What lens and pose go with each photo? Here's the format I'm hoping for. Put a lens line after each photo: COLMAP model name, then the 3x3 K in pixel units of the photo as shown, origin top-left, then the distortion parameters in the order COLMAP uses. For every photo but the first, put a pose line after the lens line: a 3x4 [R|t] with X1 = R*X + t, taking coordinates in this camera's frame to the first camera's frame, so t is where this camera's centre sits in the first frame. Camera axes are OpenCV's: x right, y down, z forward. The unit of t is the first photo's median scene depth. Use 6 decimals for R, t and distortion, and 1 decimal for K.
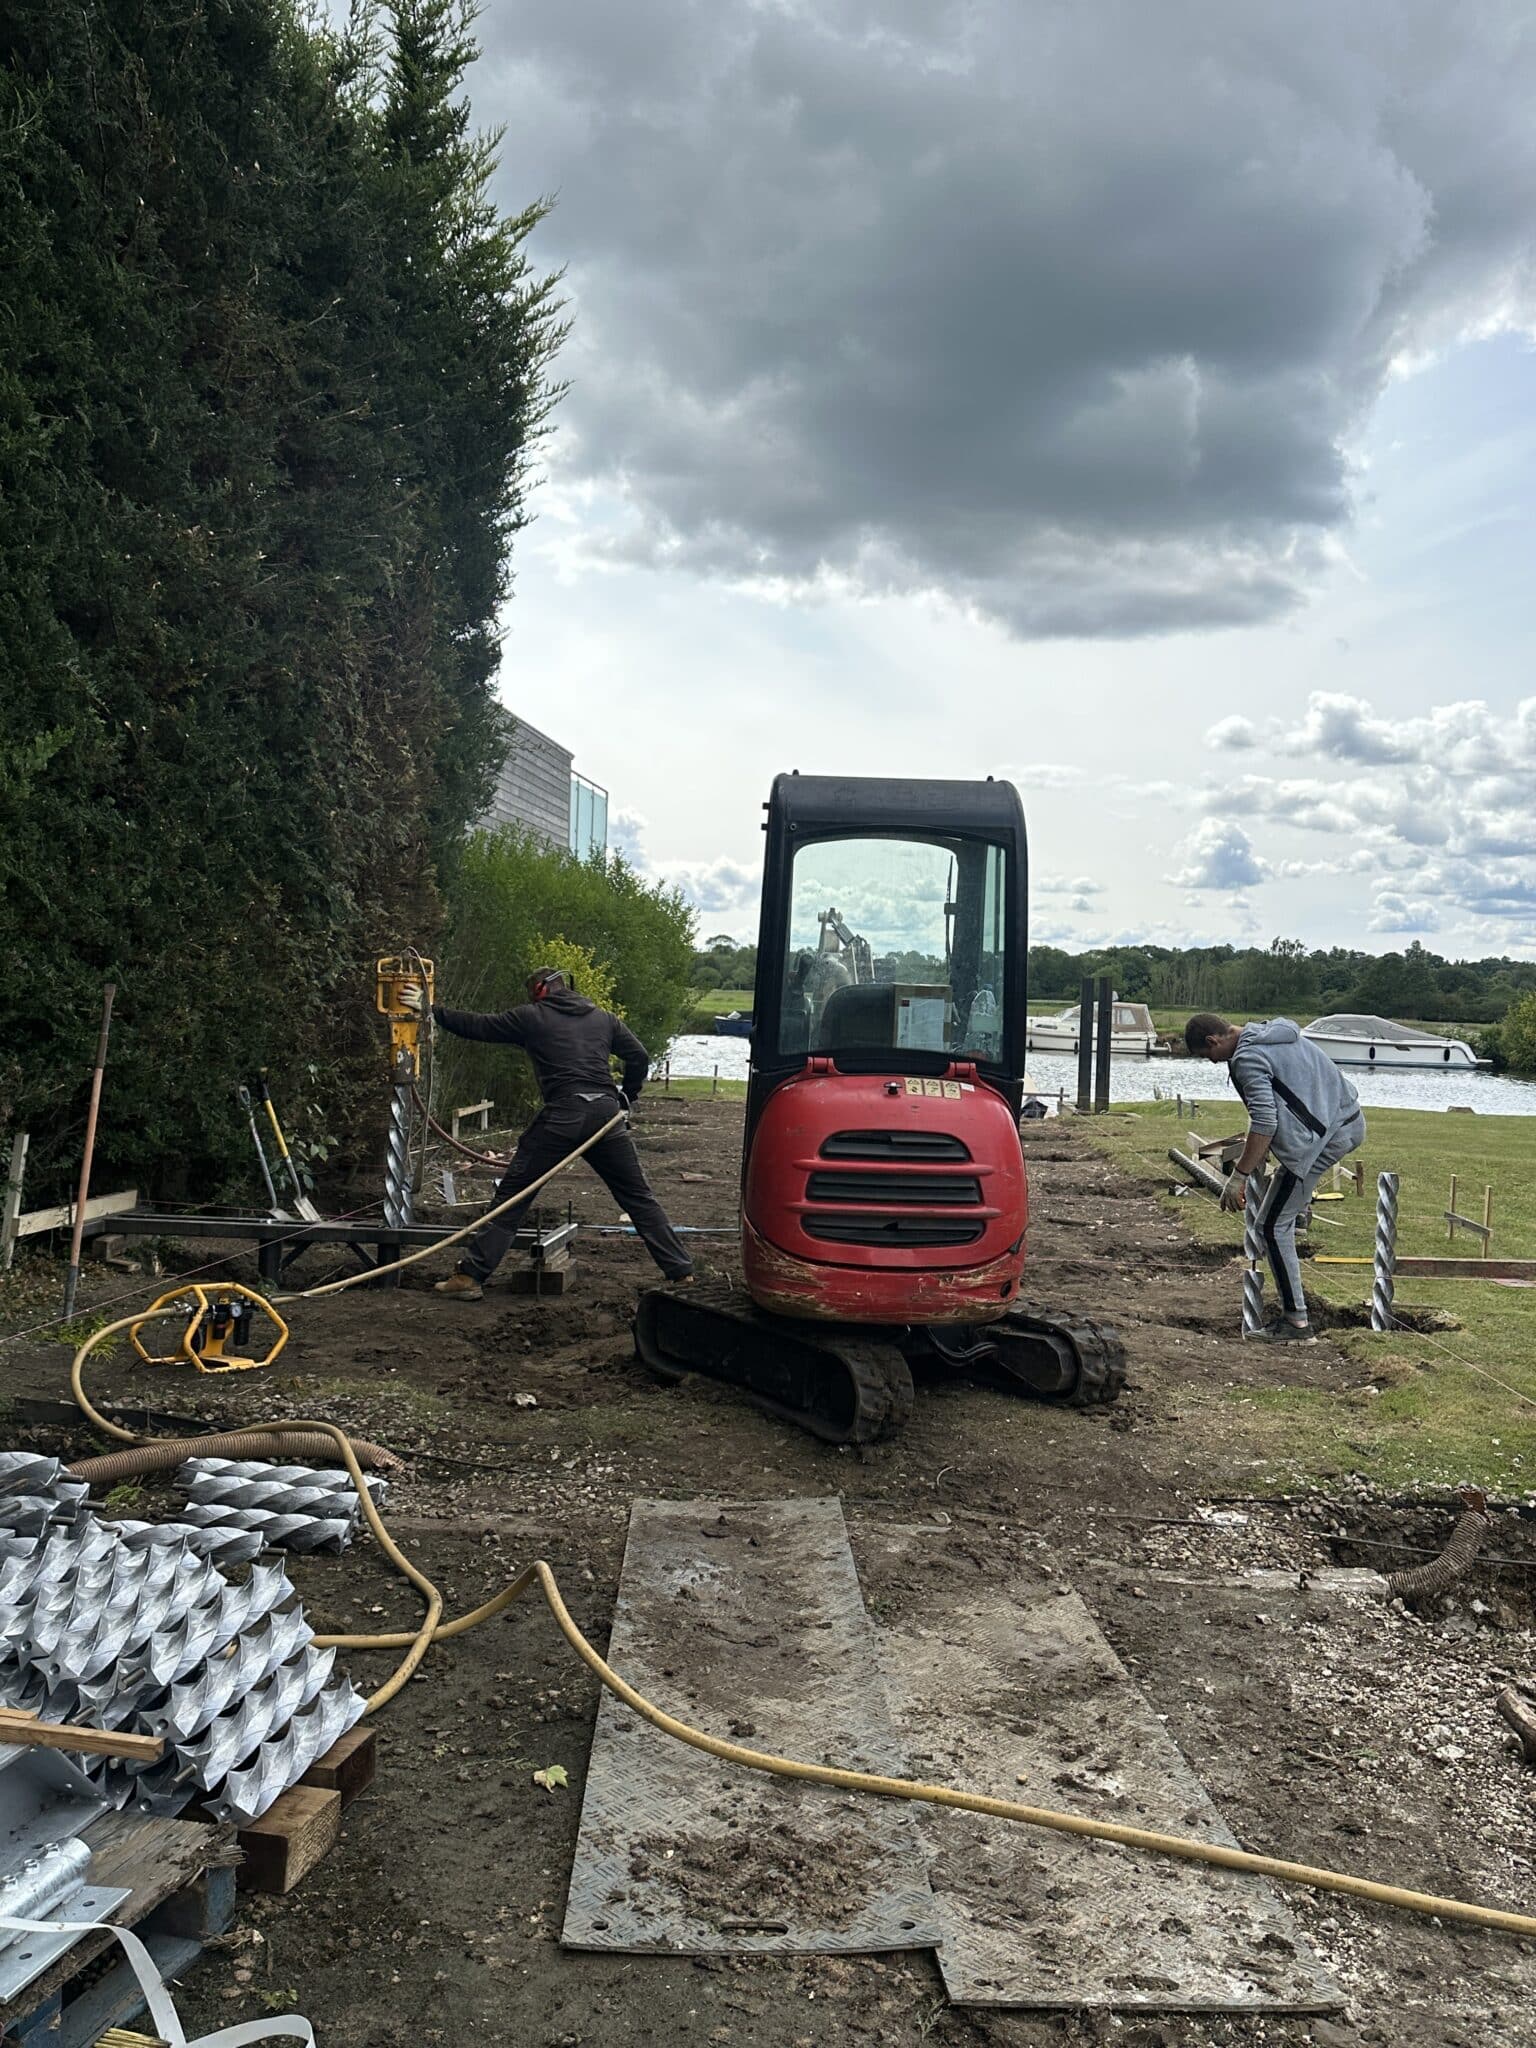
lens RADIAL K [[1704.7, 0, 766.0], [0, 1704.7, 1025.2], [0, 0, 1]] dist [0.020802, -0.000579]
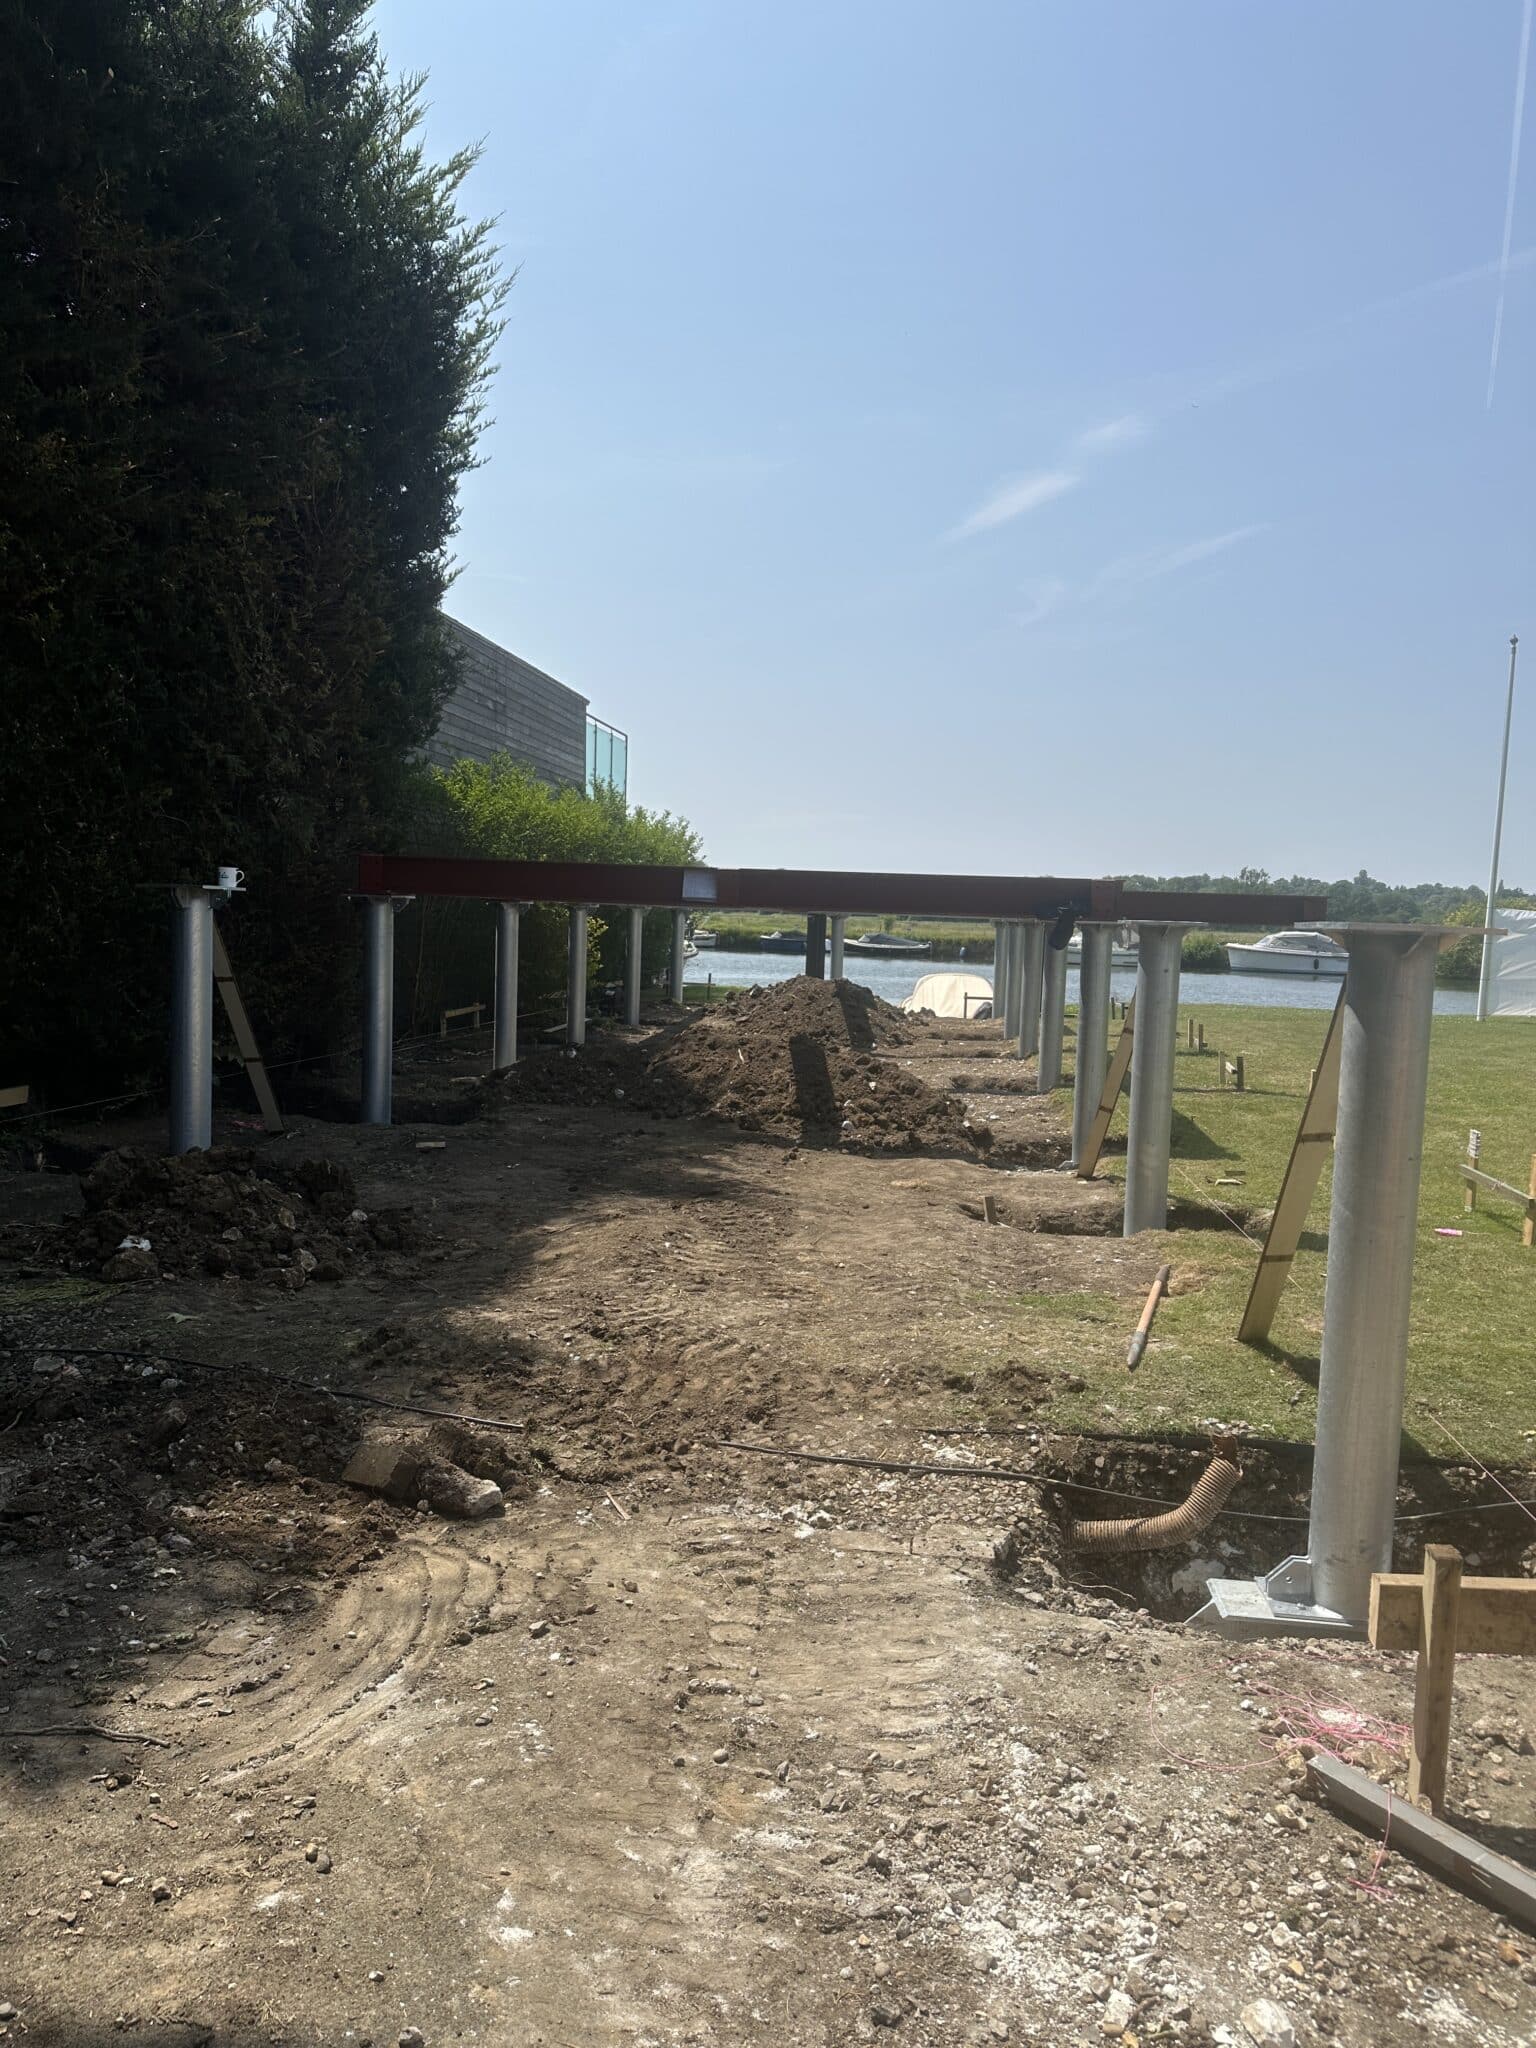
lens RADIAL K [[1423.2, 0, 762.2], [0, 1423.2, 1018.8], [0, 0, 1]] dist [-0.005097, 0.004703]
pose [[0.999332, -0.001935, -0.036498, 0.081813], [0.003838, 0.998632, 0.052150, 0.008974], [0.036347, -0.052256, 0.997972, 0.107073]]
